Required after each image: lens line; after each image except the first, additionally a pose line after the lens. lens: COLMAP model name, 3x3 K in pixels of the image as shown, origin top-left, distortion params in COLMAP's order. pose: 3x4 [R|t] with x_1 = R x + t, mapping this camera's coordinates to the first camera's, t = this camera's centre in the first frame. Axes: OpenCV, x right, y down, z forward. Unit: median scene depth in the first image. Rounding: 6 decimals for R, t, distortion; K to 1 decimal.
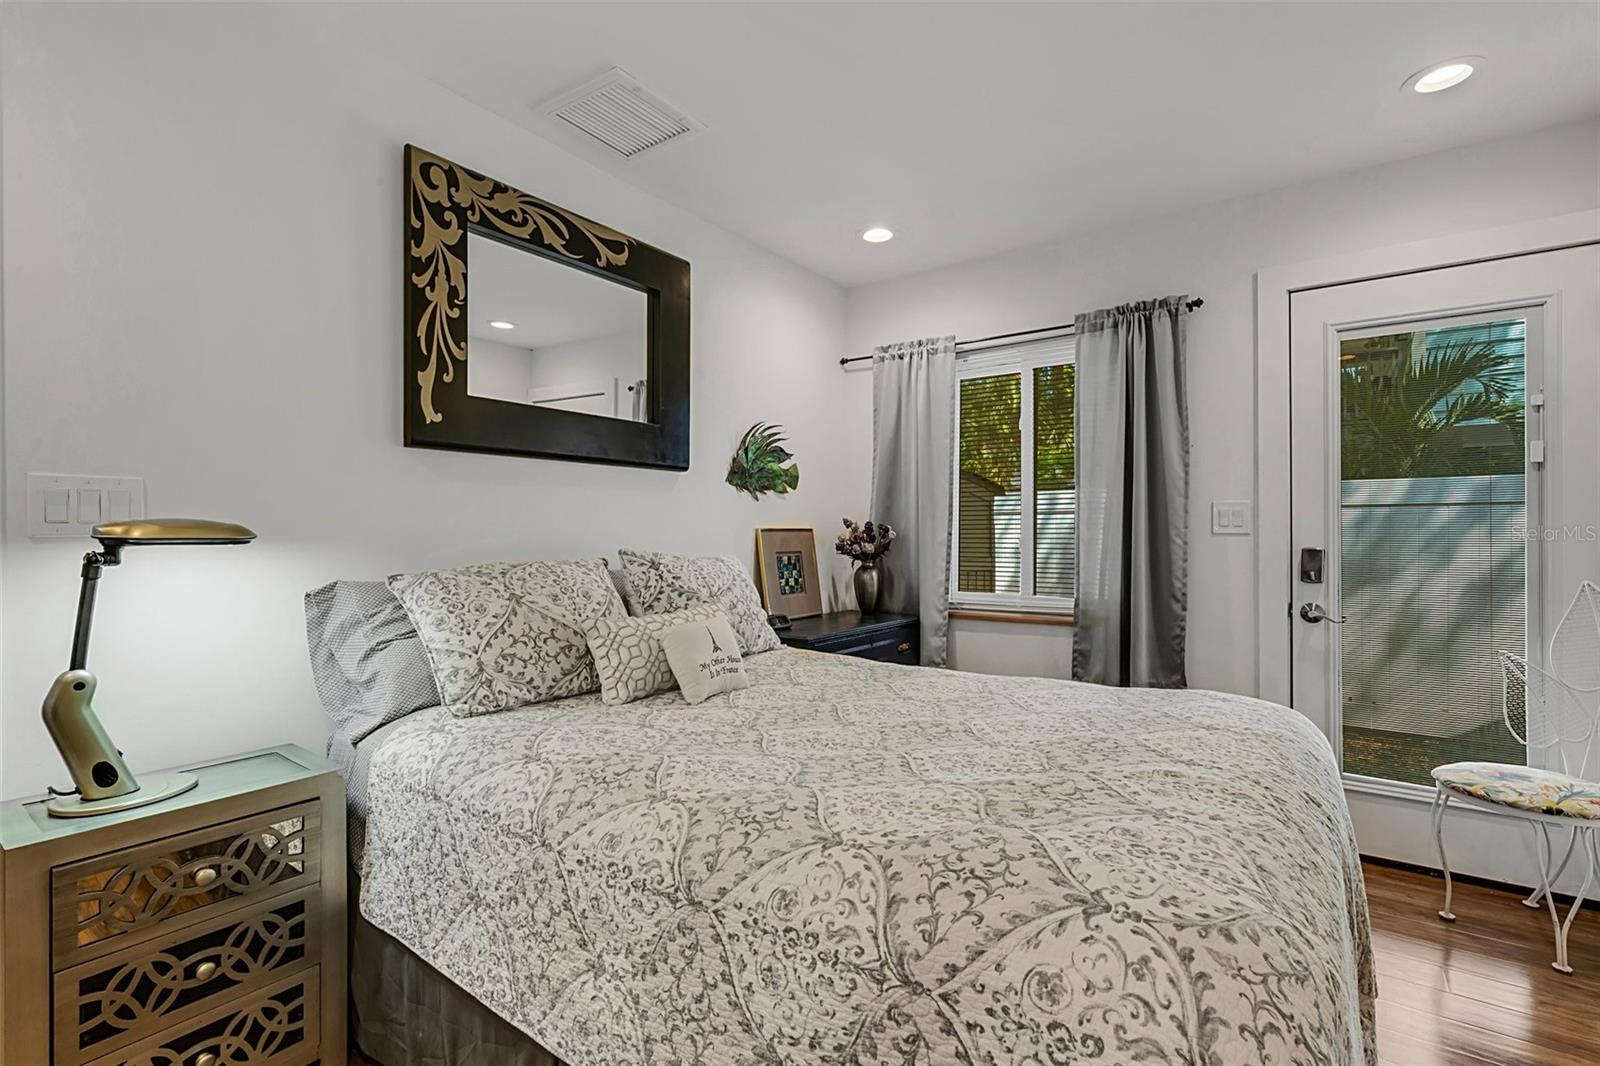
lens RADIAL K [[755.7, 0, 800.0], [0, 755.7, 533.0], [0, 0, 1]] dist [0.007581, -0.000246]
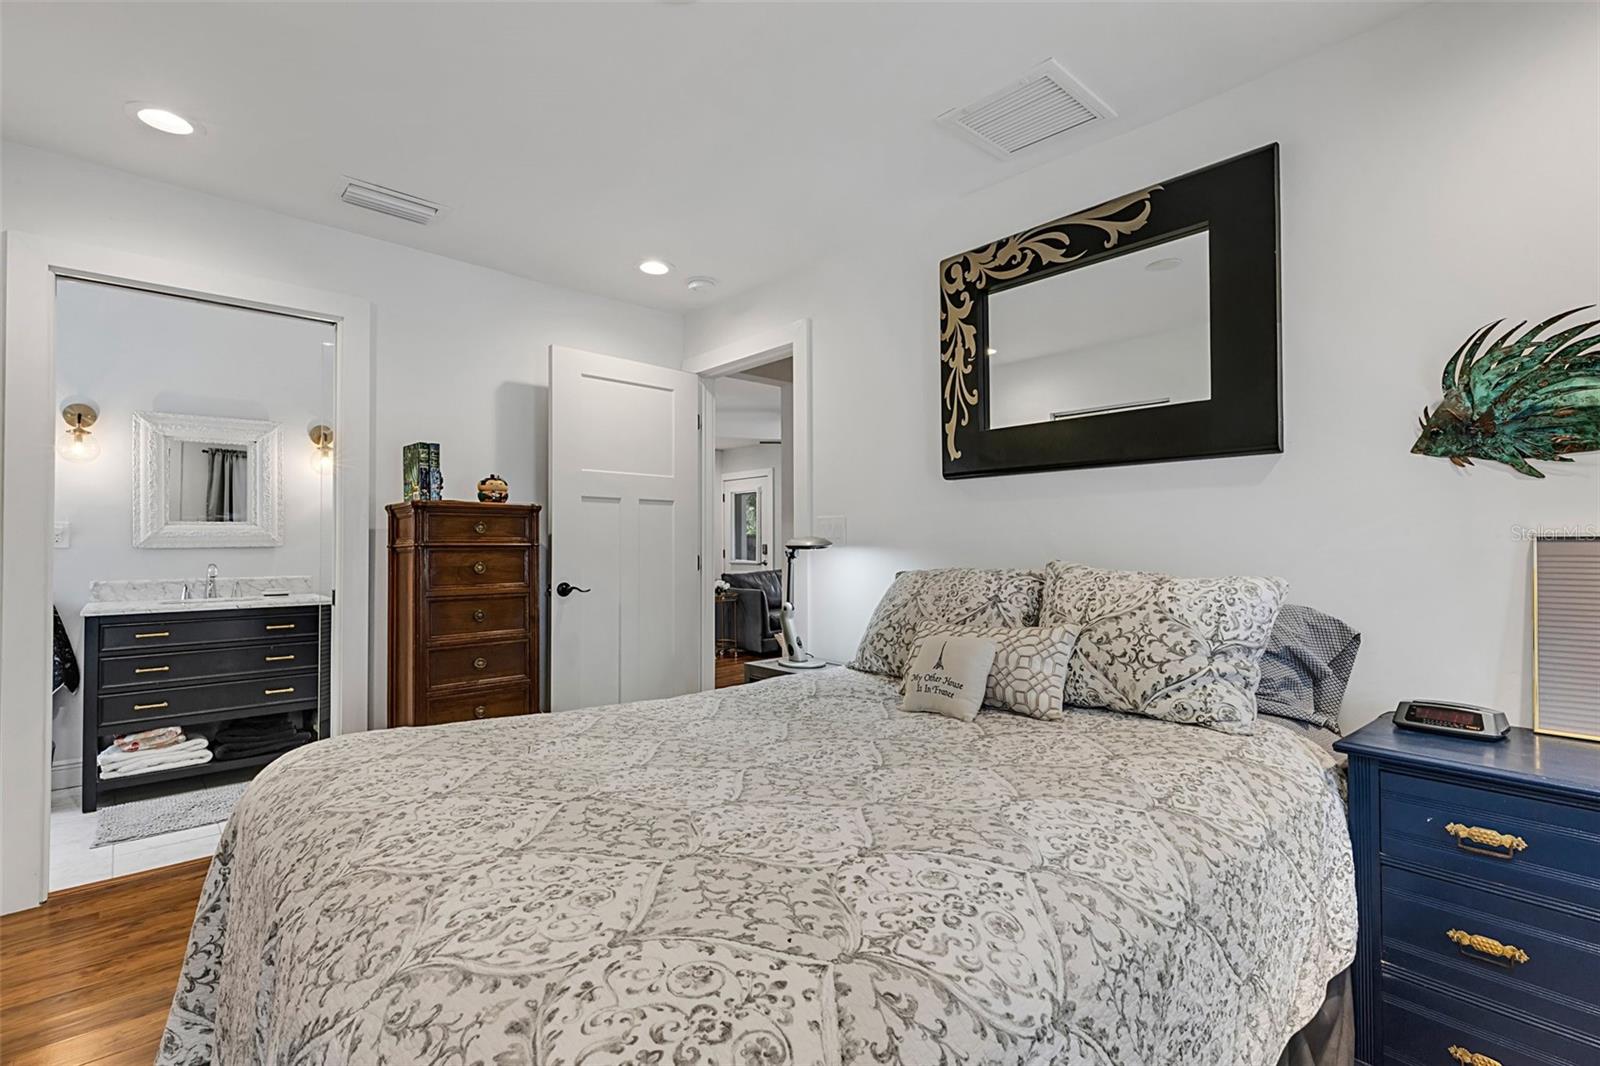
lens RADIAL K [[715.5, 0, 779.6], [0, 715.5, 533.3], [0, 0, 1]] dist [0.002313, 0.000603]
pose [[-0.224726, -0.012787, -0.974338, 0.740949], [0.001631, 0.999908, -0.013499, -0.001277], [0.974421, -0.004623, -0.224685, 0.918222]]
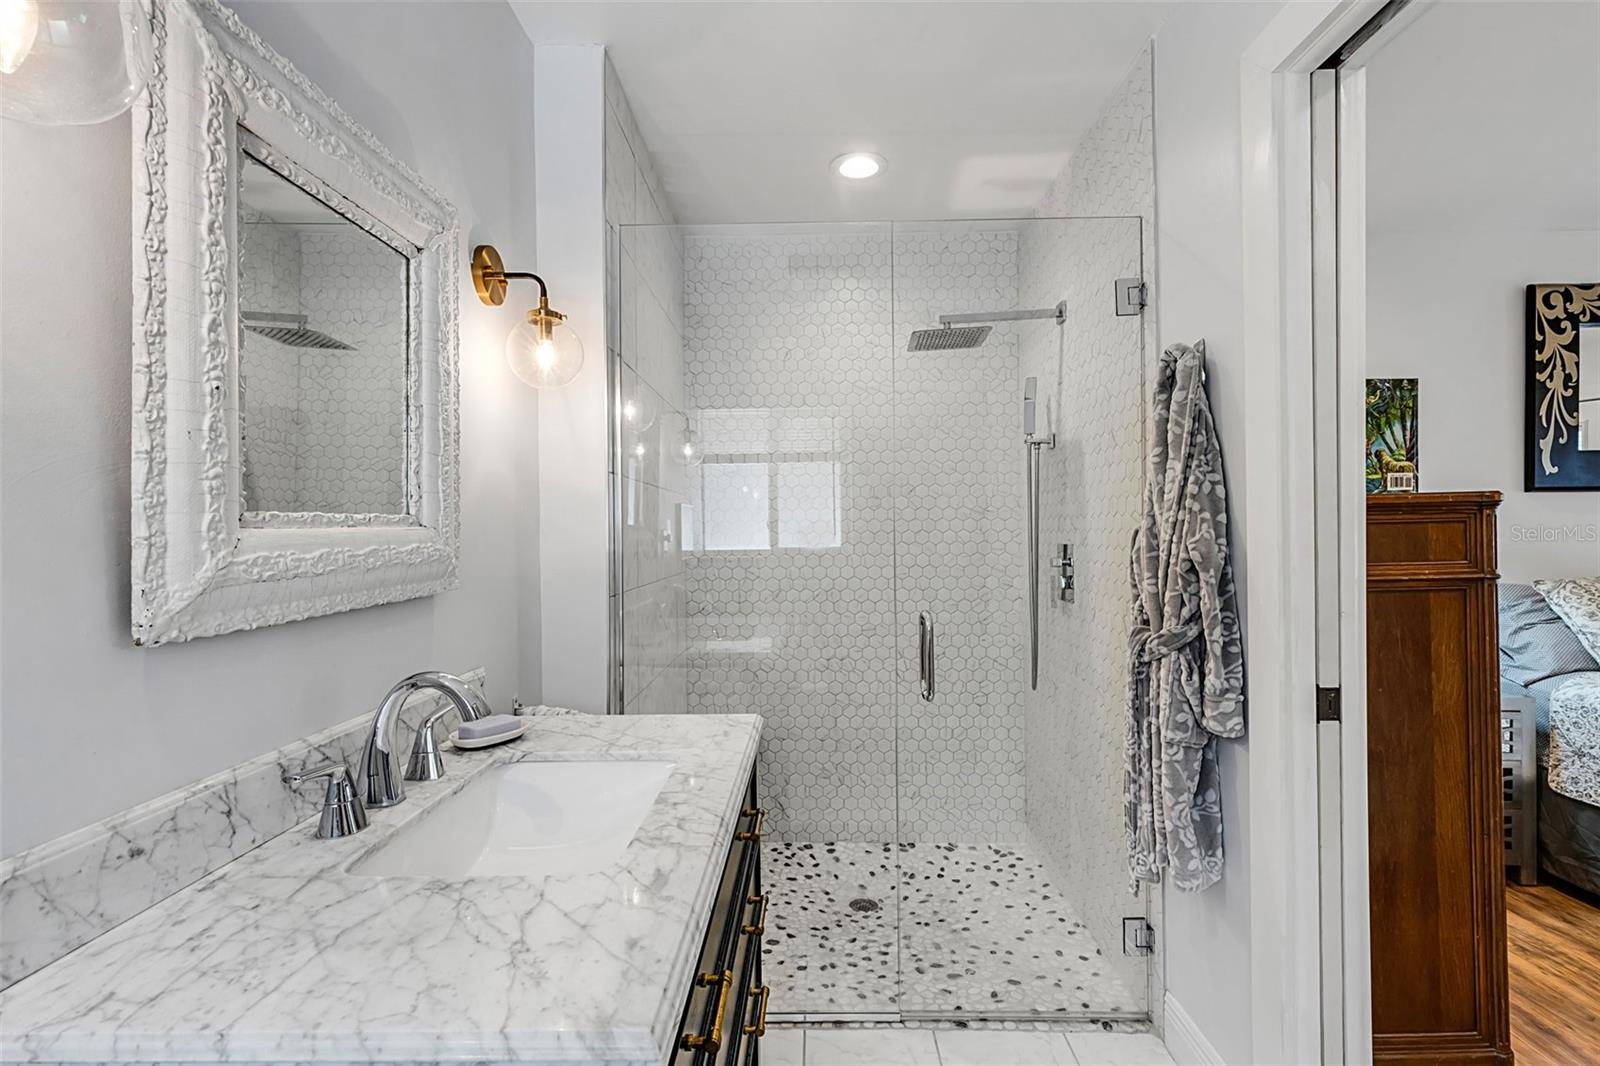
lens RADIAL K [[715.5, 0, 779.6], [0, 715.5, 533.3], [0, 0, 1]] dist [0.002313, 0.000603]
pose [[0.545522, -0.000327, -0.838096, -0.136603], [0.005298, 0.999981, 0.003059, -0.043287], [0.838079, -0.006109, 0.545514, -0.884923]]
